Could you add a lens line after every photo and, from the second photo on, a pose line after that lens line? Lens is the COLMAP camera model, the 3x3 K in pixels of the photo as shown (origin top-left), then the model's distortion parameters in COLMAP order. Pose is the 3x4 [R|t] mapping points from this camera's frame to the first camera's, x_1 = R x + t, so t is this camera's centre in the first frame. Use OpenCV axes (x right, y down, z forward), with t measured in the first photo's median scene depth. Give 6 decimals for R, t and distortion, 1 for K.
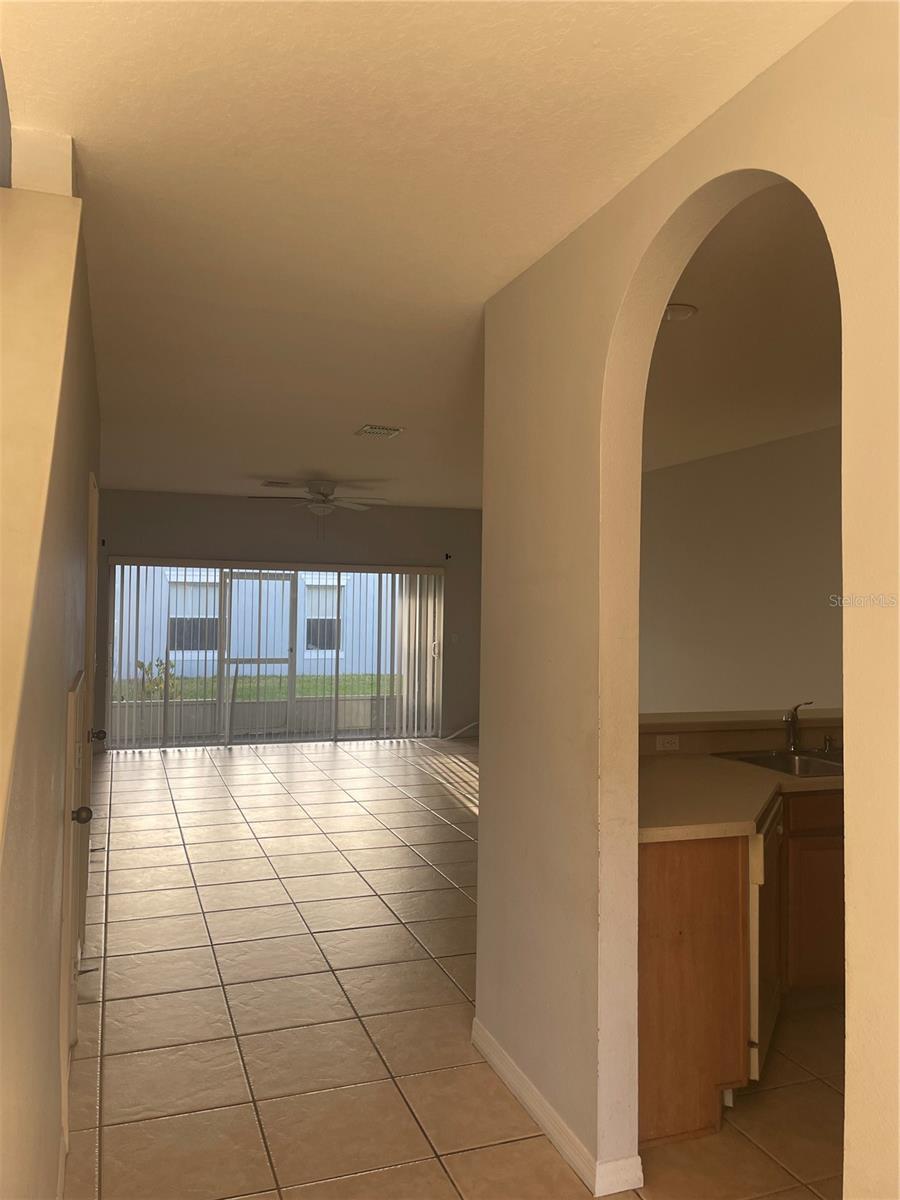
lens RADIAL K [[899.6, 0, 459.0], [0, 899.6, 584.0], [0, 0, 1]] dist [0.096312, -0.118424]
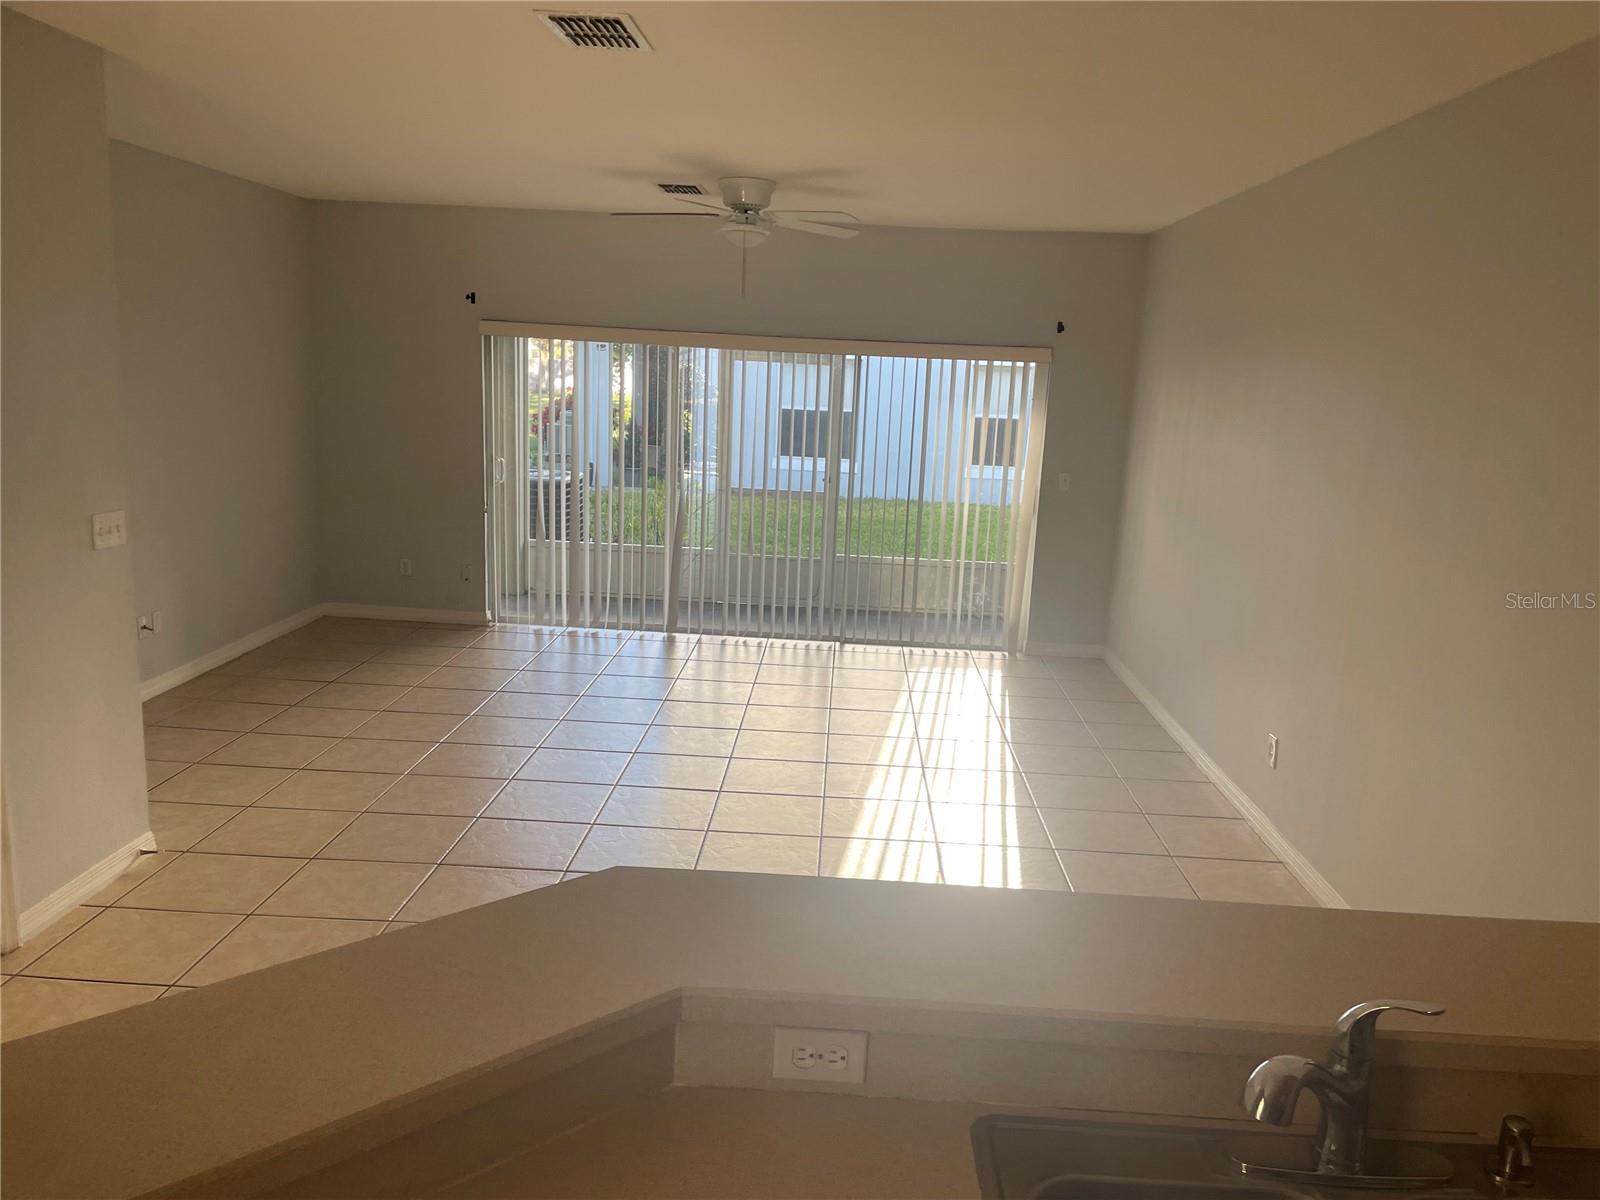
lens RADIAL K [[1199.5, 0, 803.5], [0, 1199.5, 598.4], [0, 0, 1]] dist [0.096312, -0.118424]
pose [[0.918862, 0.100536, -0.381556, 0.171599], [-0.023237, 0.979105, 0.202023, -0.018418], [0.393894, -0.176765, 0.901999, 0.331610]]
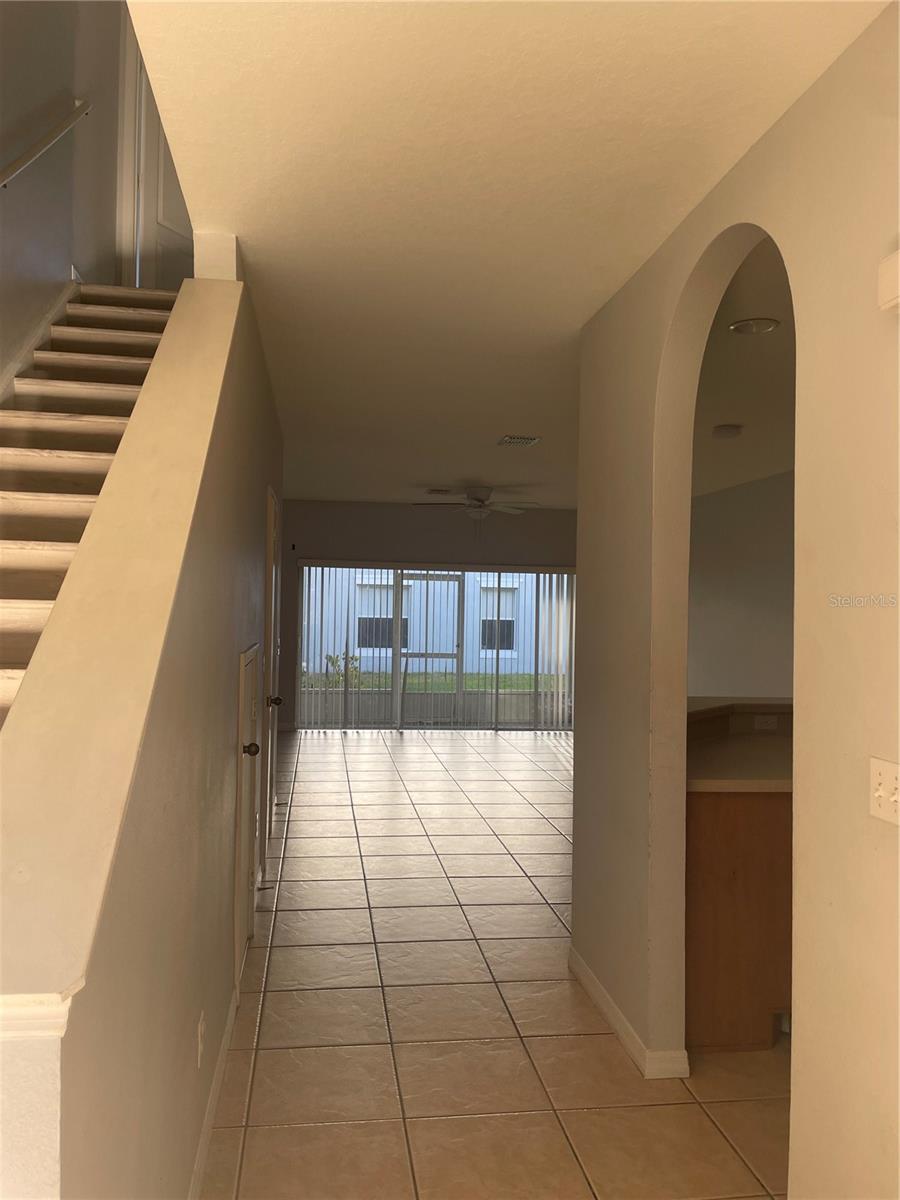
lens RADIAL K [[899.6, 0, 454.7], [0, 899.6, 598.3], [0, 0, 1]] dist [0.096312, -0.118424]
pose [[0.977799, 0.001896, -0.209539, 0.047369], [0.000186, 0.999951, 0.009915, 0.008275], [0.209547, -0.009734, 0.977750, -0.067345]]
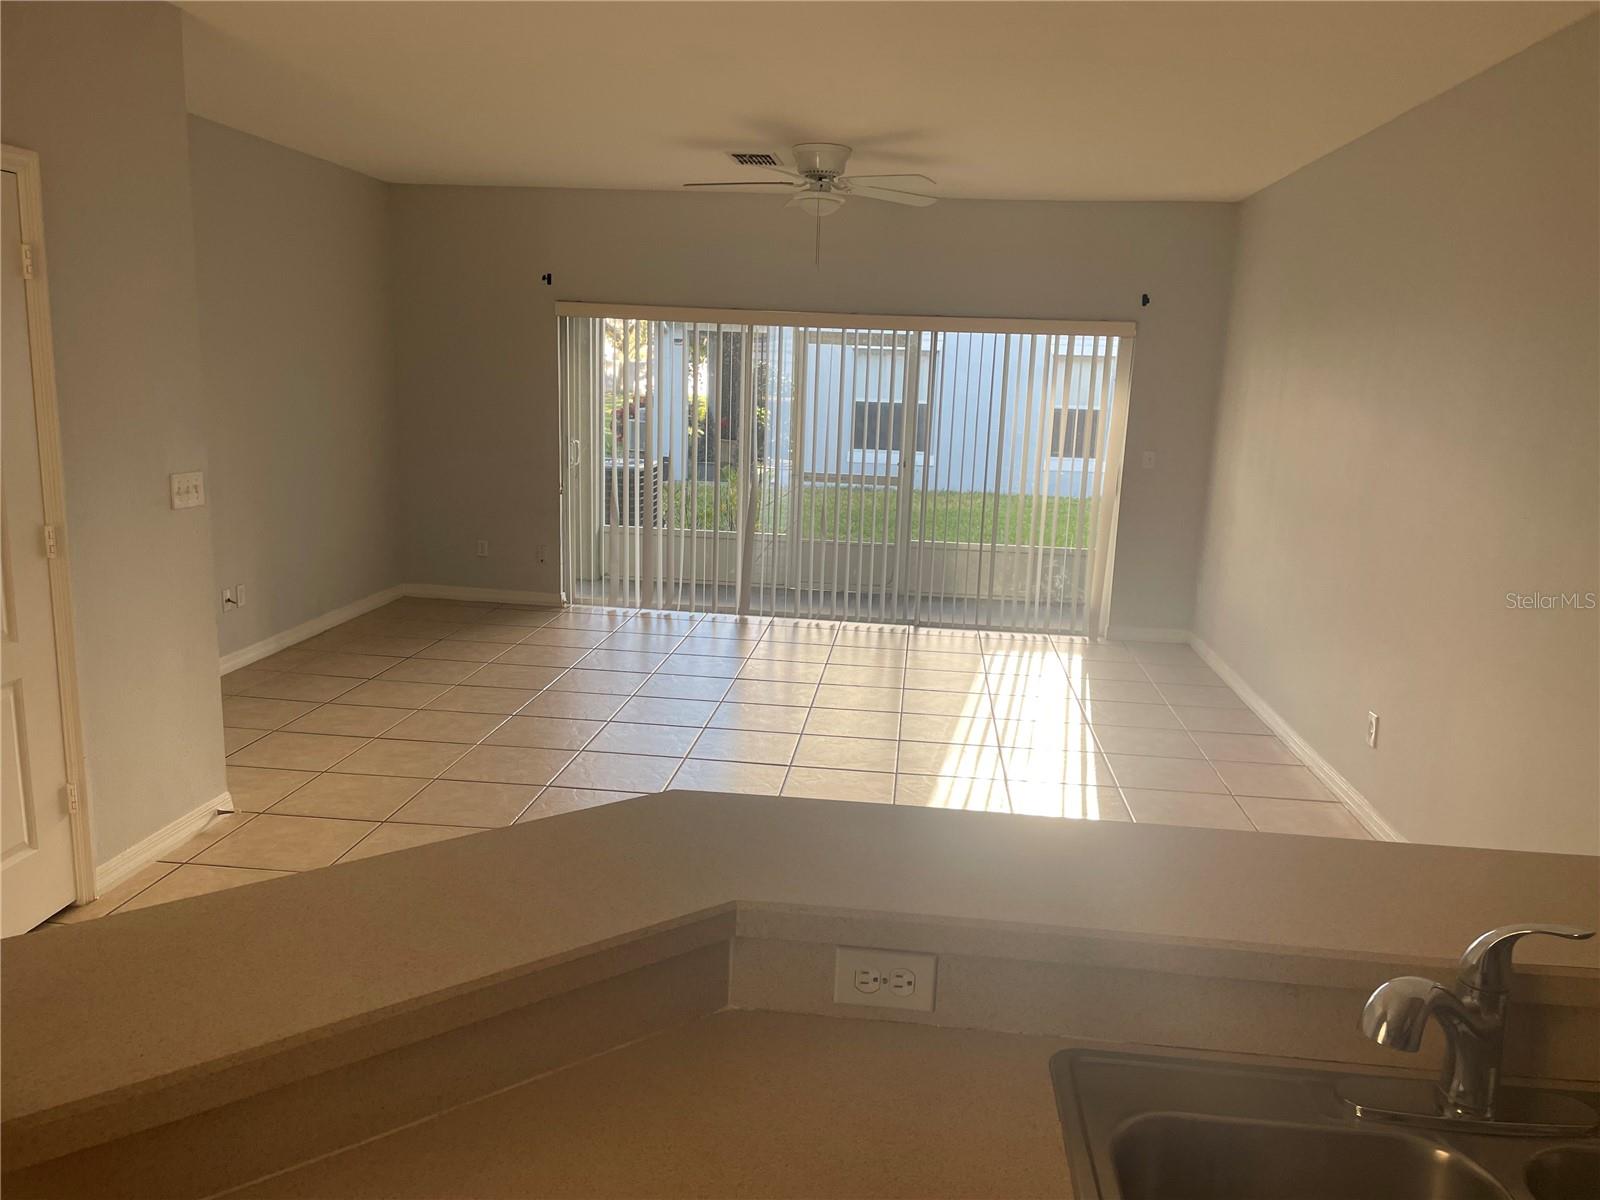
lens RADIAL K [[1199.5, 0, 800.8], [0, 1199.5, 597.8], [0, 0, 1]] dist [0.096312, -0.118424]
pose [[0.891695, 0.103209, -0.440713, 0.169574], [-0.014097, 0.979517, 0.200868, -0.000304], [0.452417, -0.172900, 0.874885, 0.341300]]
